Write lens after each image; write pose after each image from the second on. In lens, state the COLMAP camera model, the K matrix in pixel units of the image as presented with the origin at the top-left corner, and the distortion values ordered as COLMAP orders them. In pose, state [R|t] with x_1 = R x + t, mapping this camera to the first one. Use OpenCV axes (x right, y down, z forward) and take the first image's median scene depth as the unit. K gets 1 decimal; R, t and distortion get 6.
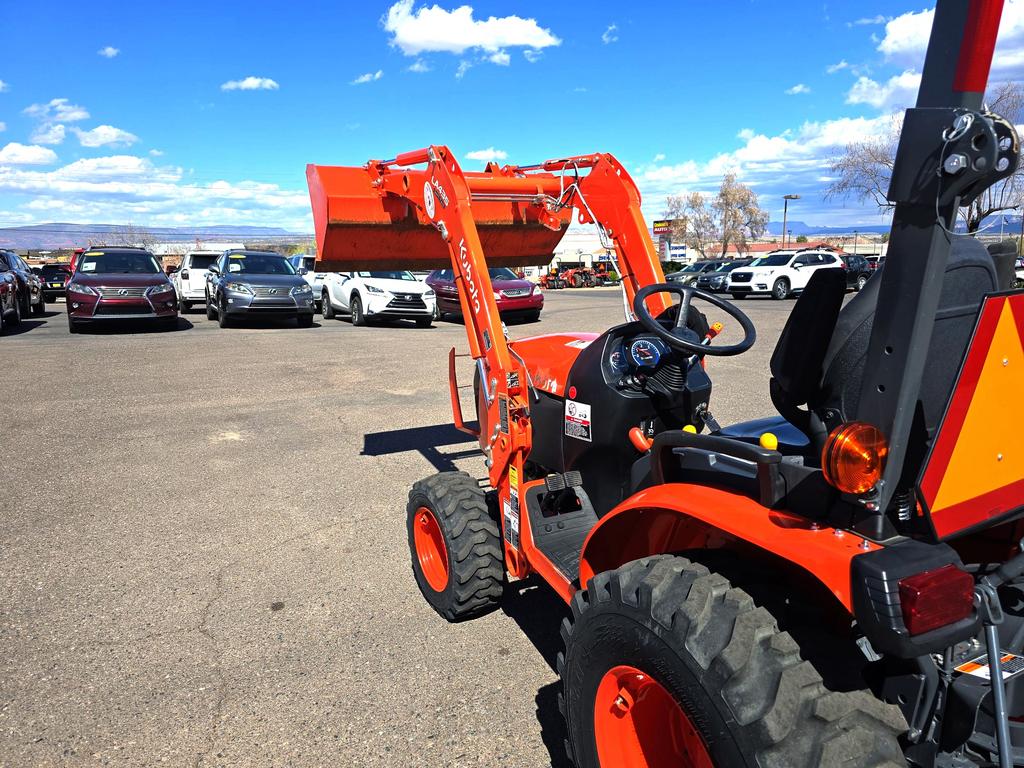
lens RADIAL K [[698.7, 0, 511.6], [0, 698.7, 380.3], [0, 0, 1]] dist [0.068912, -0.004015]
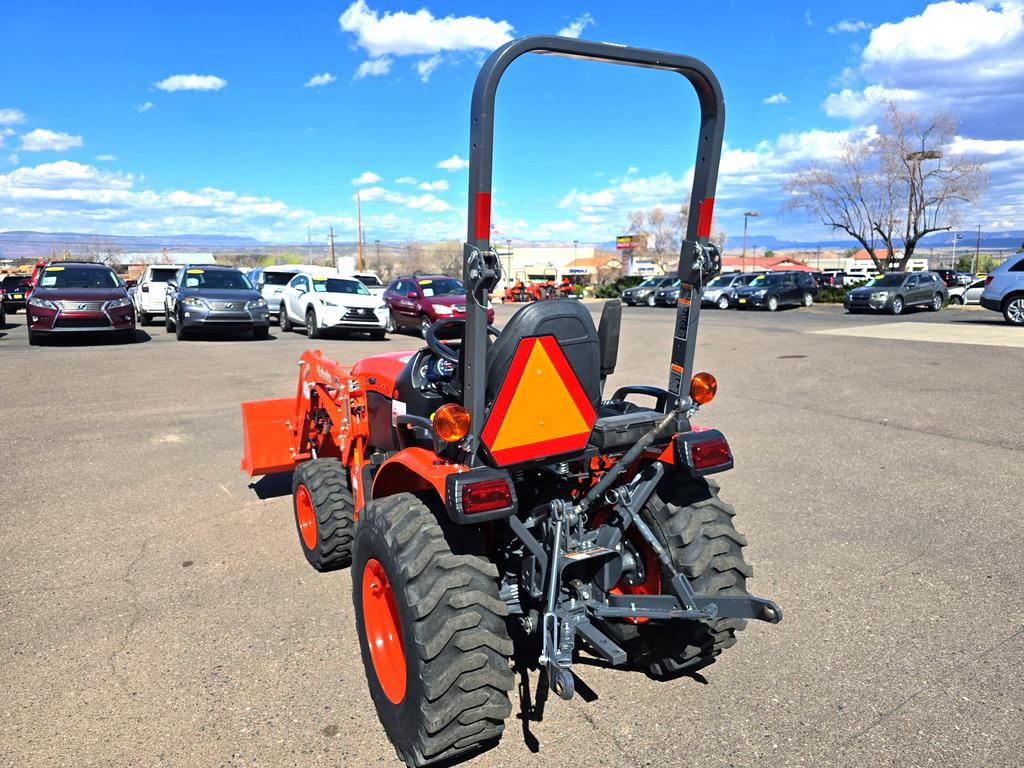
lens RADIAL K [[731.9, 0, 512.0], [0, 731.9, 384.0], [0, 0, 1]] dist [0.070201, 0.002106]
pose [[0.999887, 0.002633, 0.014784, 0.060411], [-0.002436, 0.999908, -0.013337, 0.003137], [-0.014818, 0.013300, 0.999802, -0.091600]]
